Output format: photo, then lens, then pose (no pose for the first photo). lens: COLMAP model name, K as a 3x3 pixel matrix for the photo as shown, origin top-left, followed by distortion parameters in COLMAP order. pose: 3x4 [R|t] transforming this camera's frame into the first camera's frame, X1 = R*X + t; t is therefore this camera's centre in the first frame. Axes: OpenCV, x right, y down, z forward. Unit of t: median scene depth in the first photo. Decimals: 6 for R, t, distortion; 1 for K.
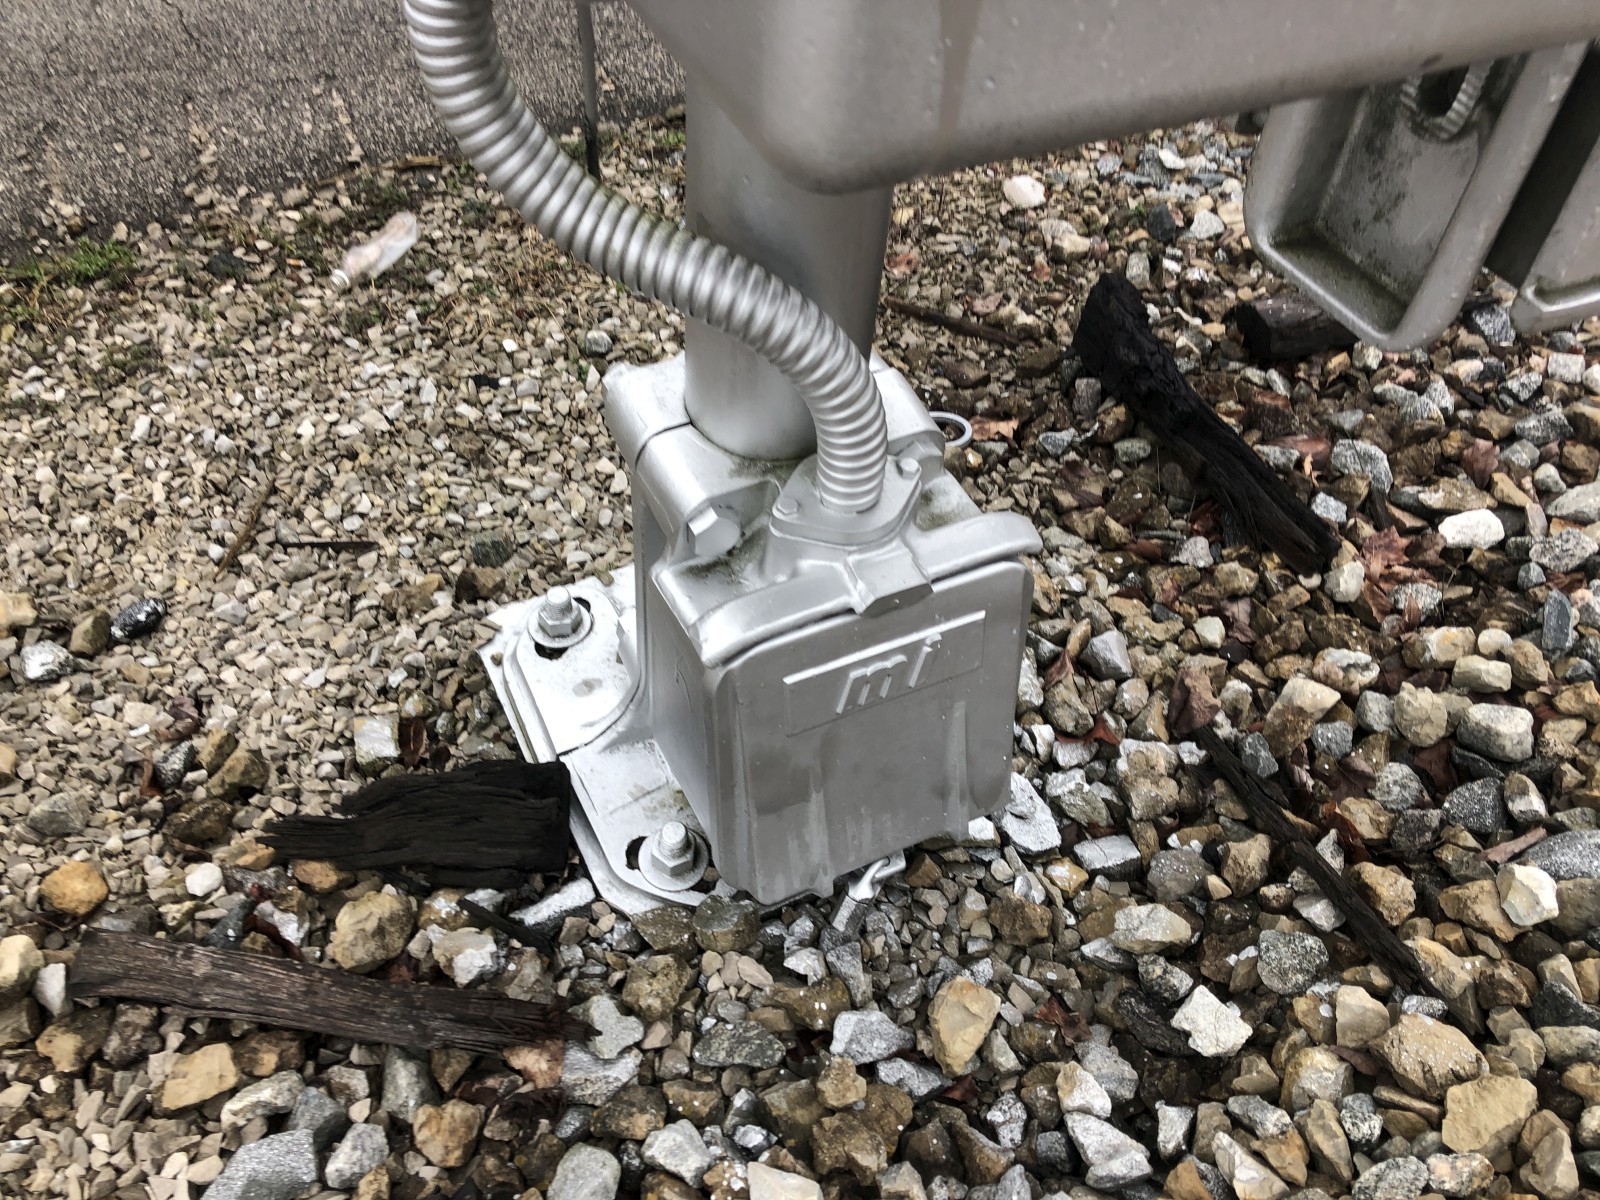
lens RADIAL K [[1407.2, 0, 793.5], [0, 1407.2, 570.1], [0, 0, 1]] dist [-0.063030, 0.156689]
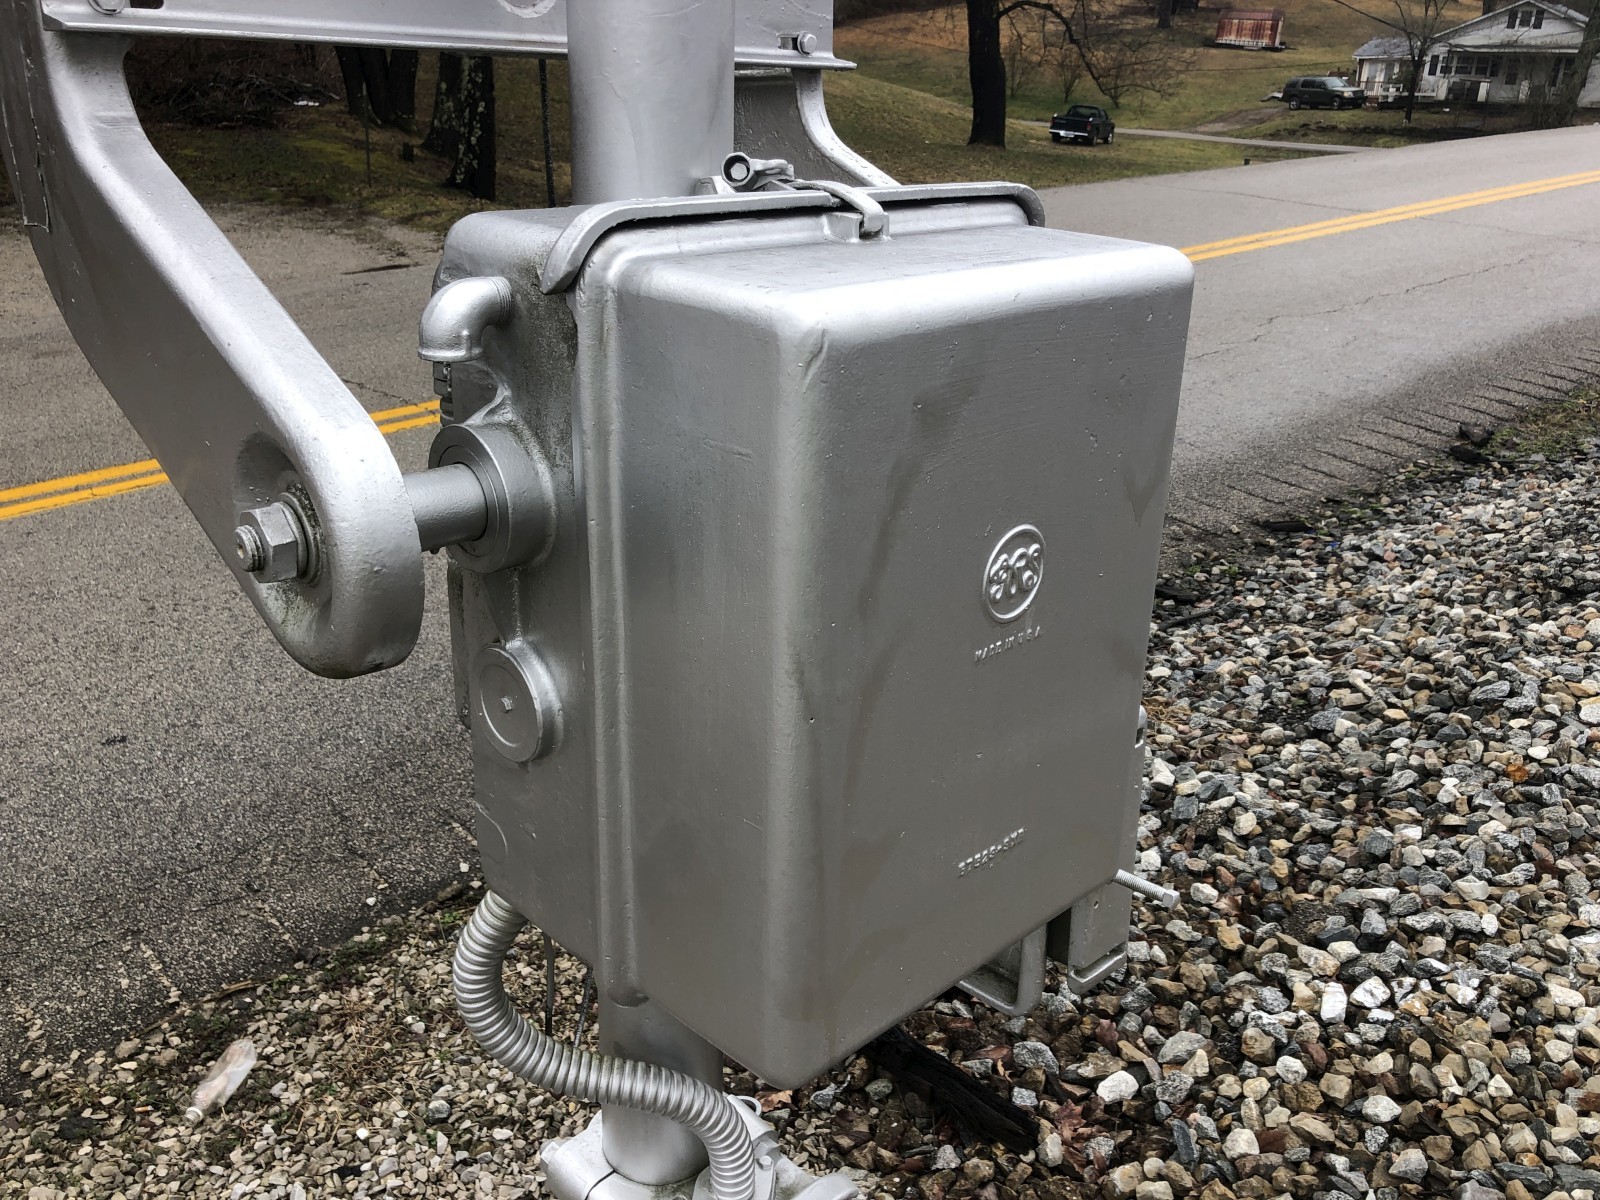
lens RADIAL K [[1428.1, 0, 797.6], [0, 1428.1, 552.1], [0, 0, 1]] dist [0.080776, -0.108269]
pose [[0.946679, -0.168068, 0.274868, -0.106748], [0.268886, 0.882137, -0.386697, -0.020896], [-0.177480, 0.439986, 0.880291, -0.365248]]
